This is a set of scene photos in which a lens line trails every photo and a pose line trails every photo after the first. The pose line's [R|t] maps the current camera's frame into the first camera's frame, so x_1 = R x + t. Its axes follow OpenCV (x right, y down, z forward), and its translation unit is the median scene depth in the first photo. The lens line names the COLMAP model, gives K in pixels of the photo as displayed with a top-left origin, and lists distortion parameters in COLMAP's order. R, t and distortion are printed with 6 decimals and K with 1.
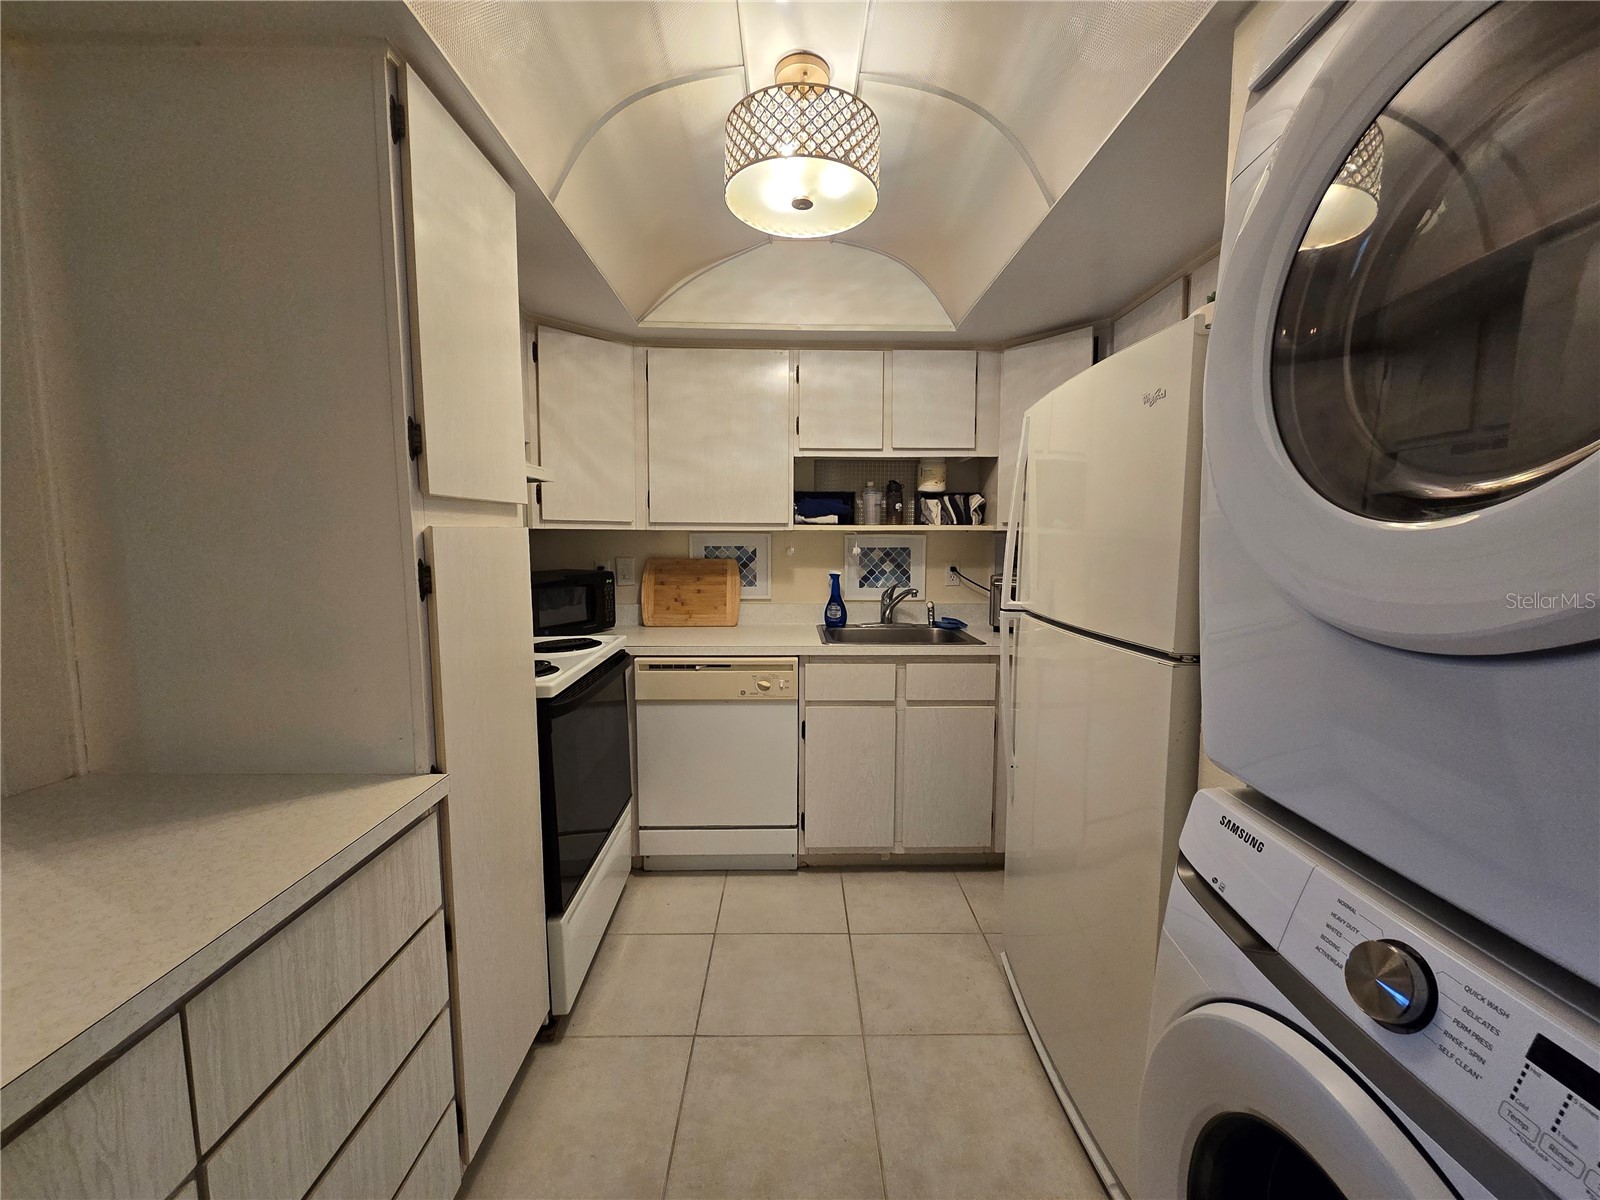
lens RADIAL K [[656.7, 0, 808.4], [0, 656.7, 594.1], [0, 0, 1]] dist [-0.003344, 0.001322]
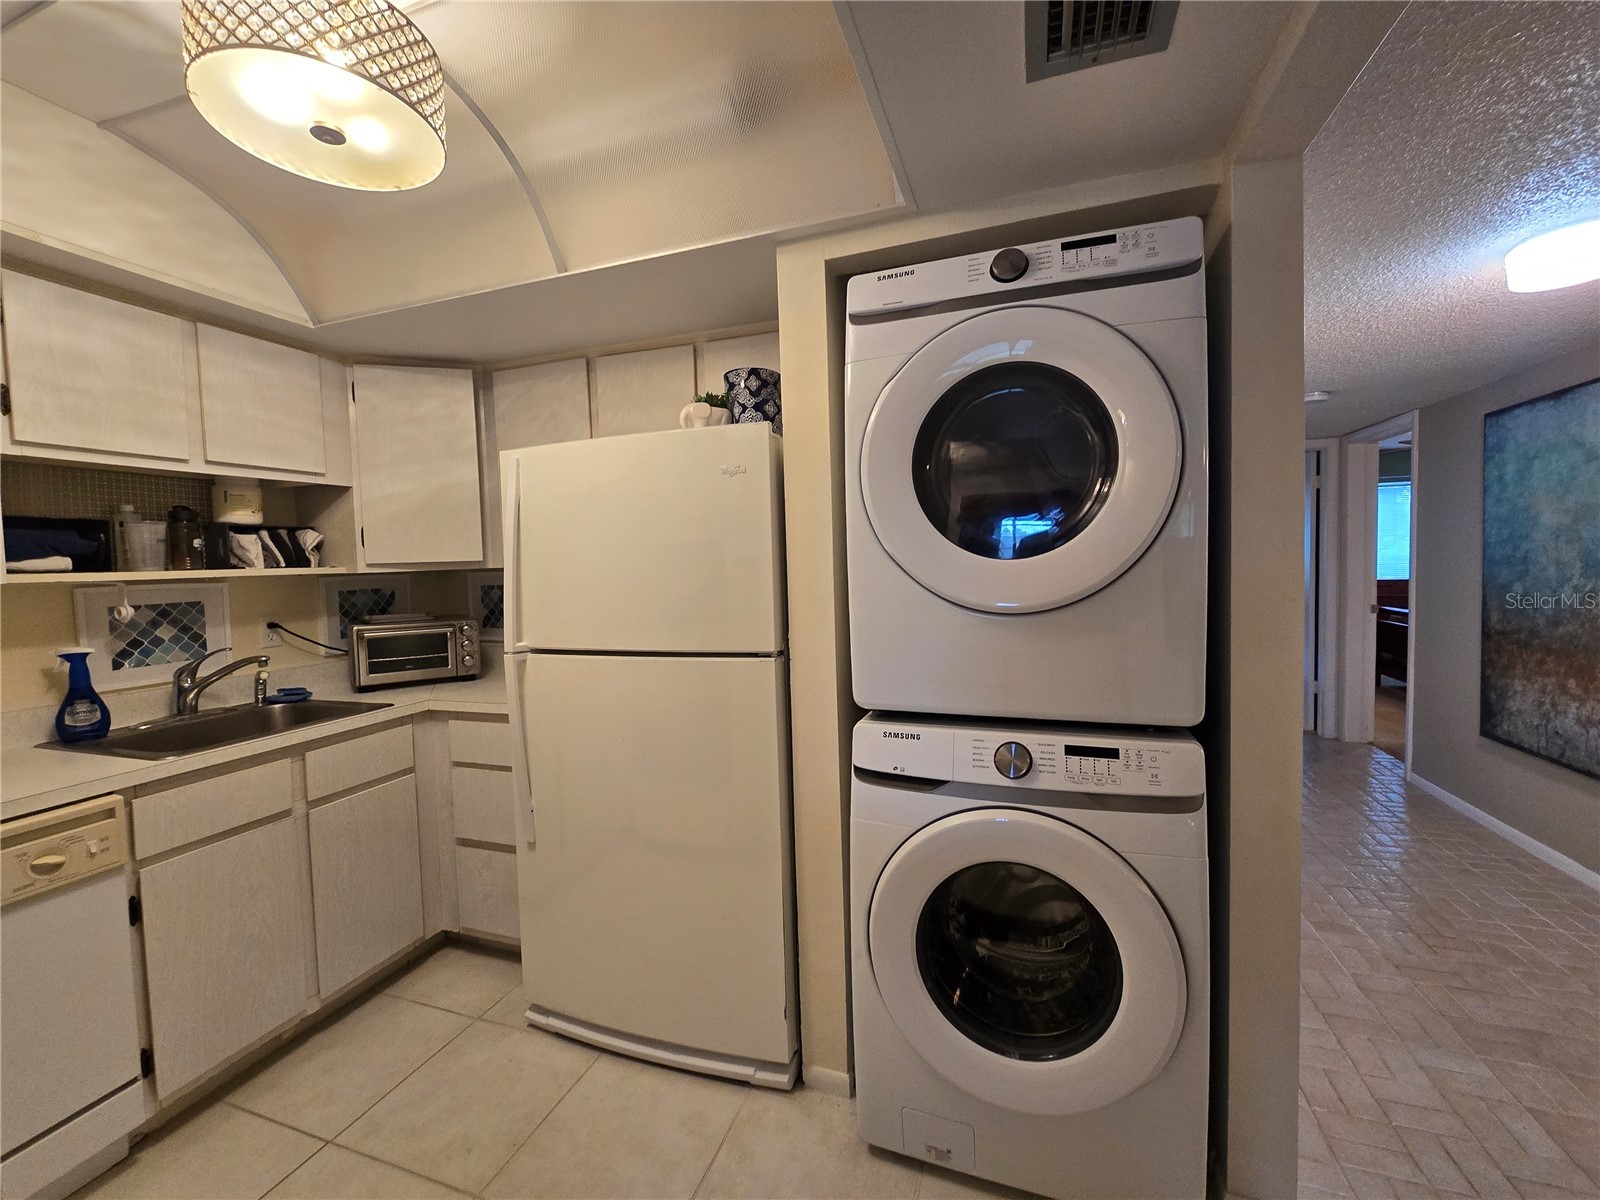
lens RADIAL K [[656.7, 0, 805.5], [0, 656.7, 595.3], [0, 0, 1]] dist [-0.003344, 0.001322]
pose [[0.349855, -0.061248, 0.934800, -0.286813], [0.112920, 0.993342, 0.022822, -0.021465], [-0.929973, 0.097573, 0.354442, 0.157462]]
